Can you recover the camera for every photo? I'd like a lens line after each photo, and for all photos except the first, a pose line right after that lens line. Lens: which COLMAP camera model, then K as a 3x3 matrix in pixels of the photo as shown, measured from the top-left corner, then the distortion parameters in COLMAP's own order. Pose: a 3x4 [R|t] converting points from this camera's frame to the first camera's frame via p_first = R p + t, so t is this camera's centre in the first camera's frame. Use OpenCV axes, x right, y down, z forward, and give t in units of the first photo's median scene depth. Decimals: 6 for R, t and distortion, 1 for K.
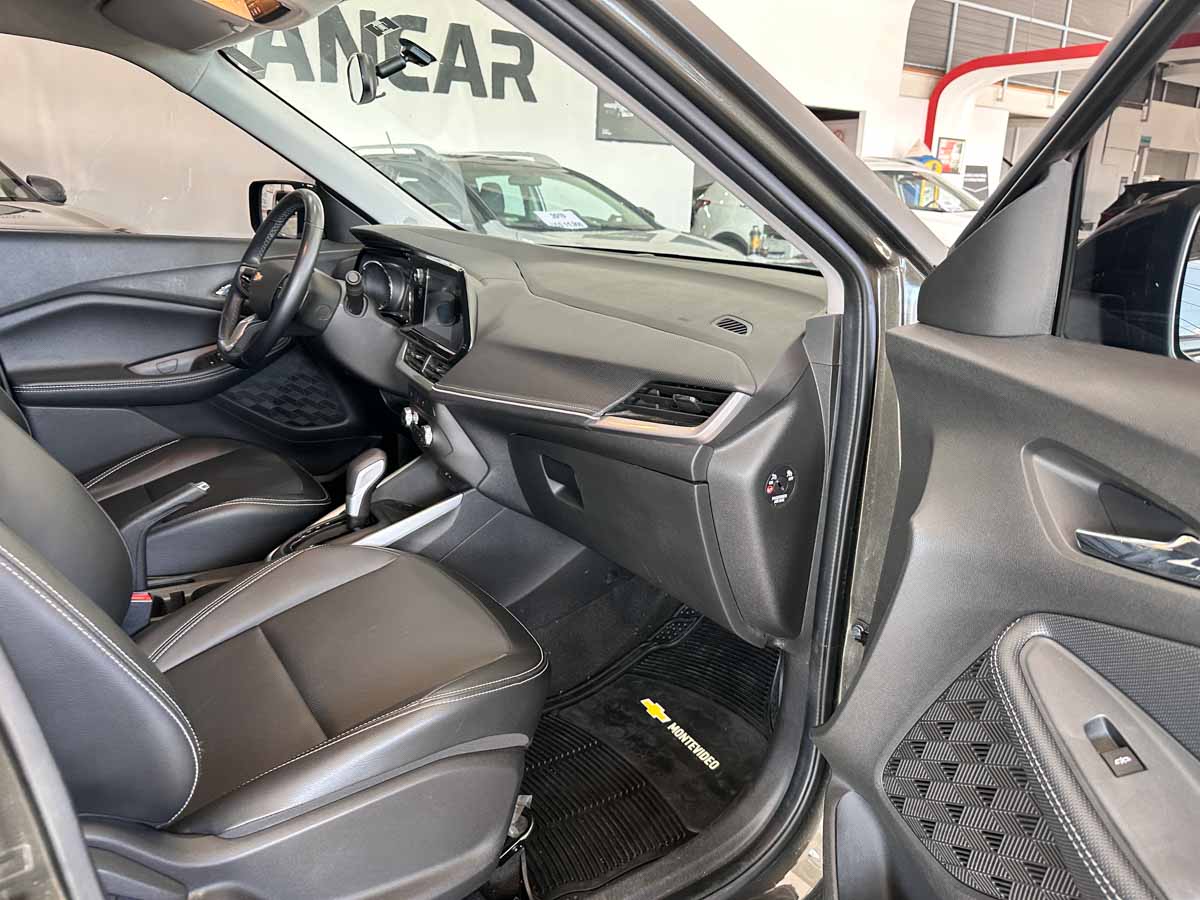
lens RADIAL K [[857.5, 0, 592.4], [0, 857.5, 453.3], [0, 0, 1]] dist [0.028367, -0.016959]
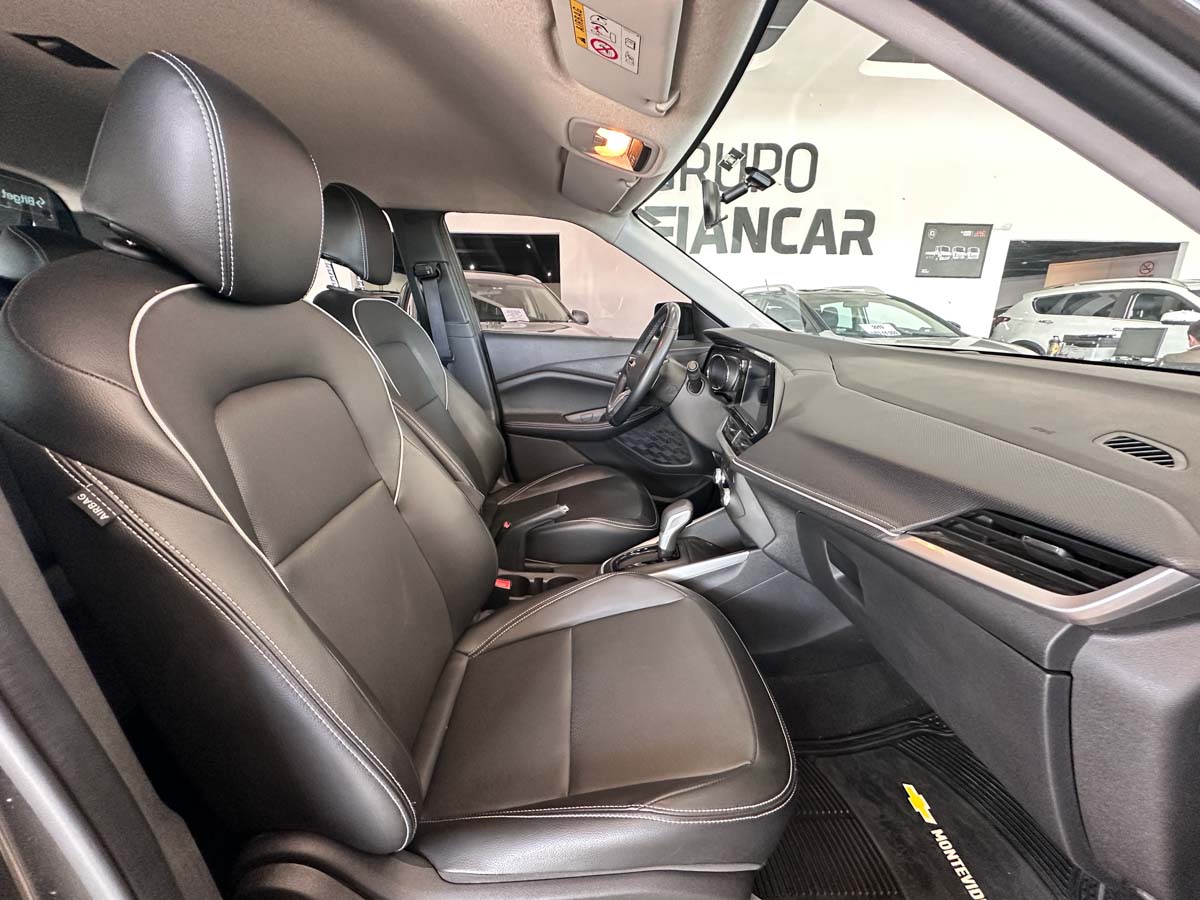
lens RADIAL K [[492.1, 0, 595.9], [0, 492.1, 453.8], [0, 0, 1]] dist [0.000795, -0.000516]
pose [[0.854612, 0.120742, -0.505034, -0.007214], [-0.133710, 0.990963, 0.010654, -0.056954], [0.501757, 0.058423, 0.863034, 0.275408]]
